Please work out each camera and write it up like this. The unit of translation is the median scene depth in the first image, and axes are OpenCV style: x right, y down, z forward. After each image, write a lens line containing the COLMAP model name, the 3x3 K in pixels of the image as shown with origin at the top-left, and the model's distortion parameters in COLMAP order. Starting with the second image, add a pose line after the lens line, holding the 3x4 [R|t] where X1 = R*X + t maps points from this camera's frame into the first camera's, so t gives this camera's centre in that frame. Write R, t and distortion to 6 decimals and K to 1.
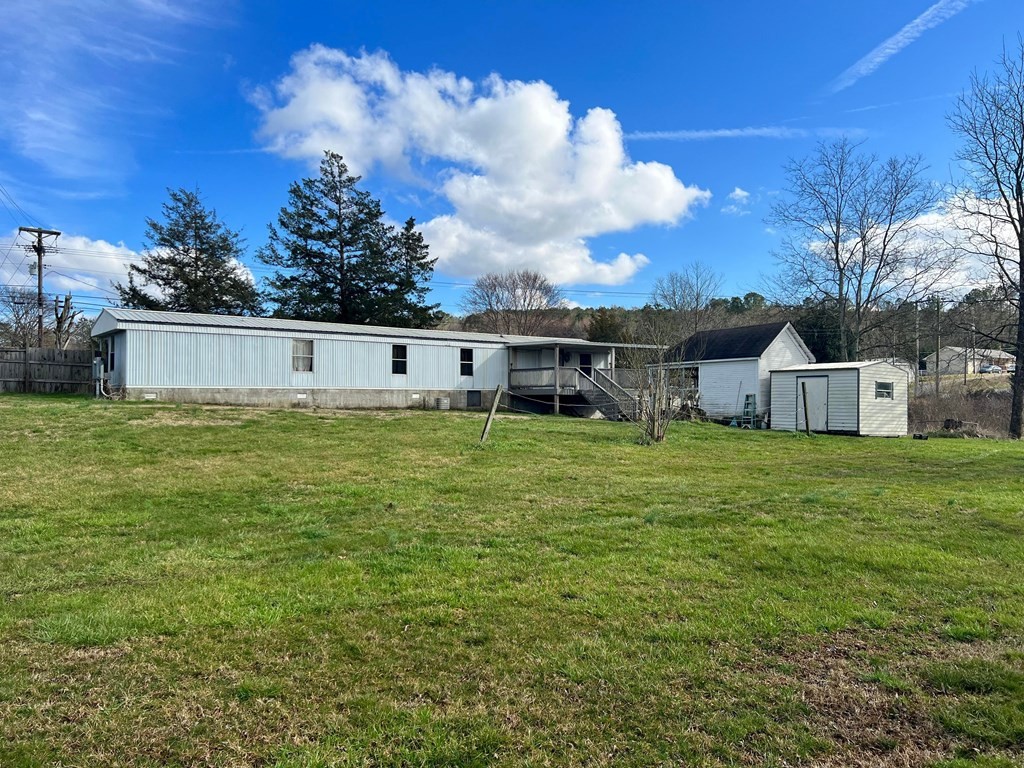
lens RADIAL K [[777.5, 0, 507.8], [0, 777.5, 378.7], [0, 0, 1]] dist [0.002706, -0.010870]
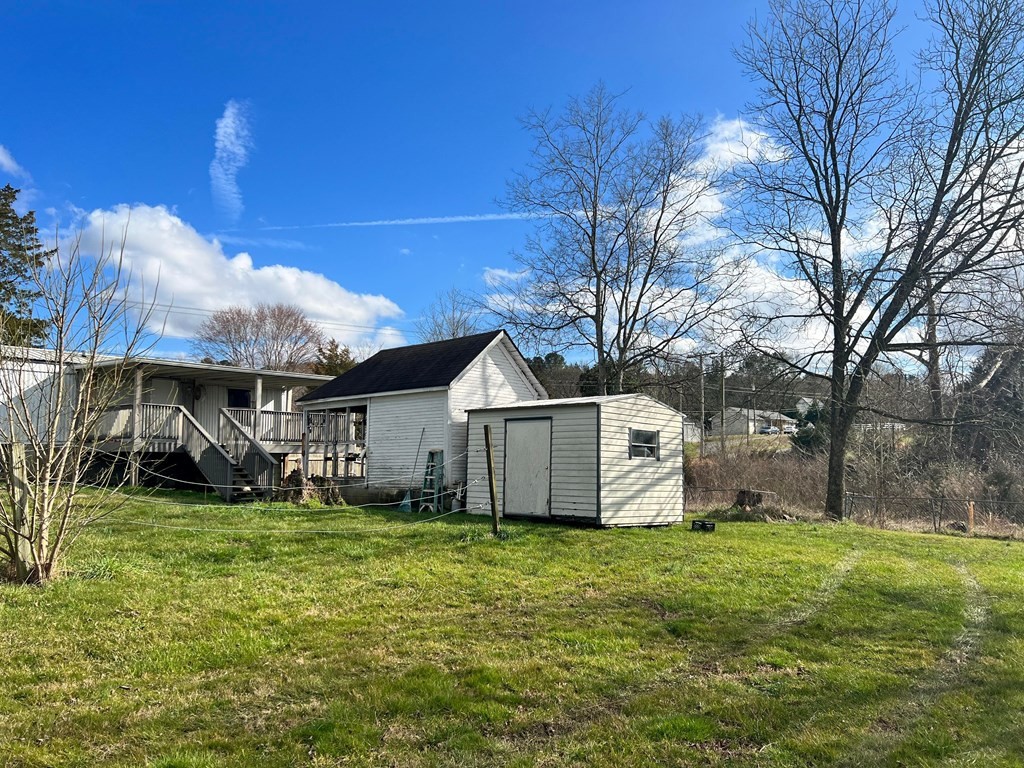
lens RADIAL K [[777.5, 0, 515.7], [0, 777.5, 387.8], [0, 0, 1]] dist [0.002706, -0.010870]
pose [[0.969411, 0.023580, 0.244306, 0.226454], [-0.007454, 0.997744, -0.066723, 0.011247], [-0.245328, 0.062861, 0.967400, 0.420418]]
